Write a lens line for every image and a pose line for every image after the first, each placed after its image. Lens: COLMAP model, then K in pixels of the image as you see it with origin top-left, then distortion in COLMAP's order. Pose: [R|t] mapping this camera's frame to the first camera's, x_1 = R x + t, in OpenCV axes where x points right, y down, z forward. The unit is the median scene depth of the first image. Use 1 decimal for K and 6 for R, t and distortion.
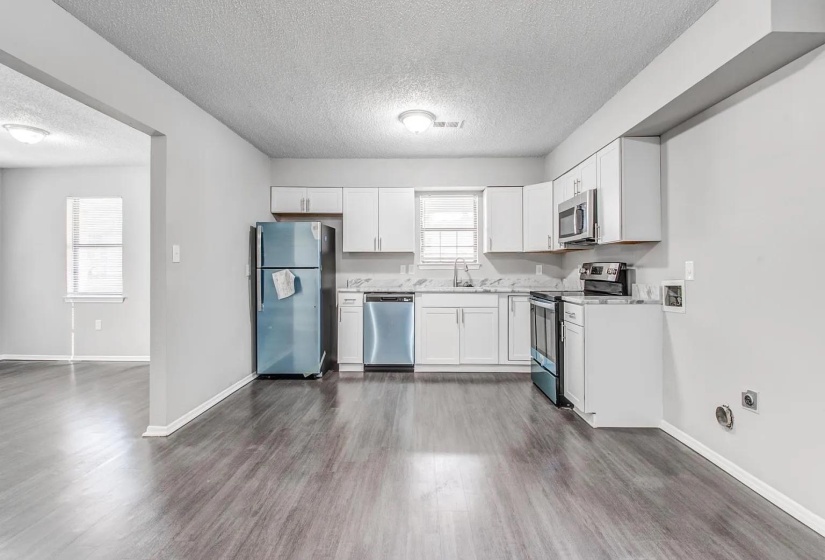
lens RADIAL K [[367.6, 0, 410.0], [0, 367.6, 265.6], [0, 0, 1]] dist [0.030483, -0.022572]
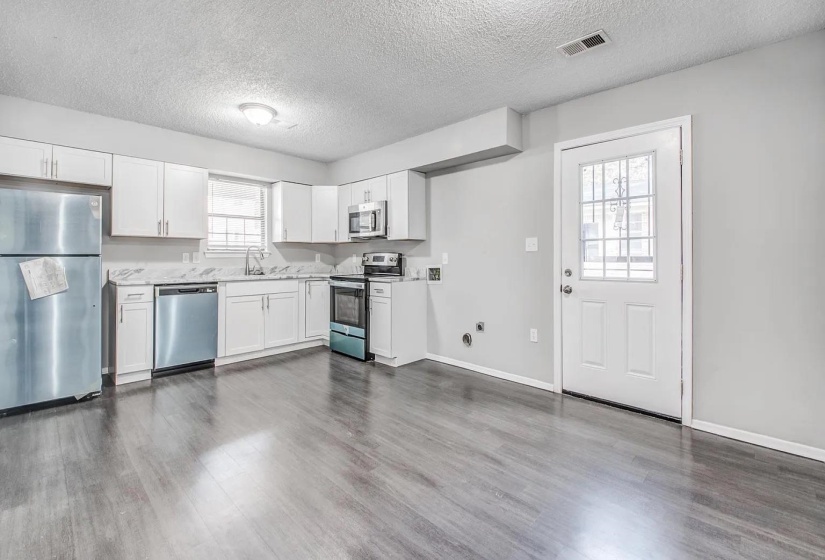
lens RADIAL K [[369.9, 0, 412.1], [0, 369.9, 252.4], [0, 0, 1]] dist [0.028368, -0.023757]
pose [[0.678091, 0.011737, 0.734884, -0.356700], [-0.009555, 0.999929, -0.007153, -0.001020], [-0.734916, -0.002172, 0.678155, -0.016168]]
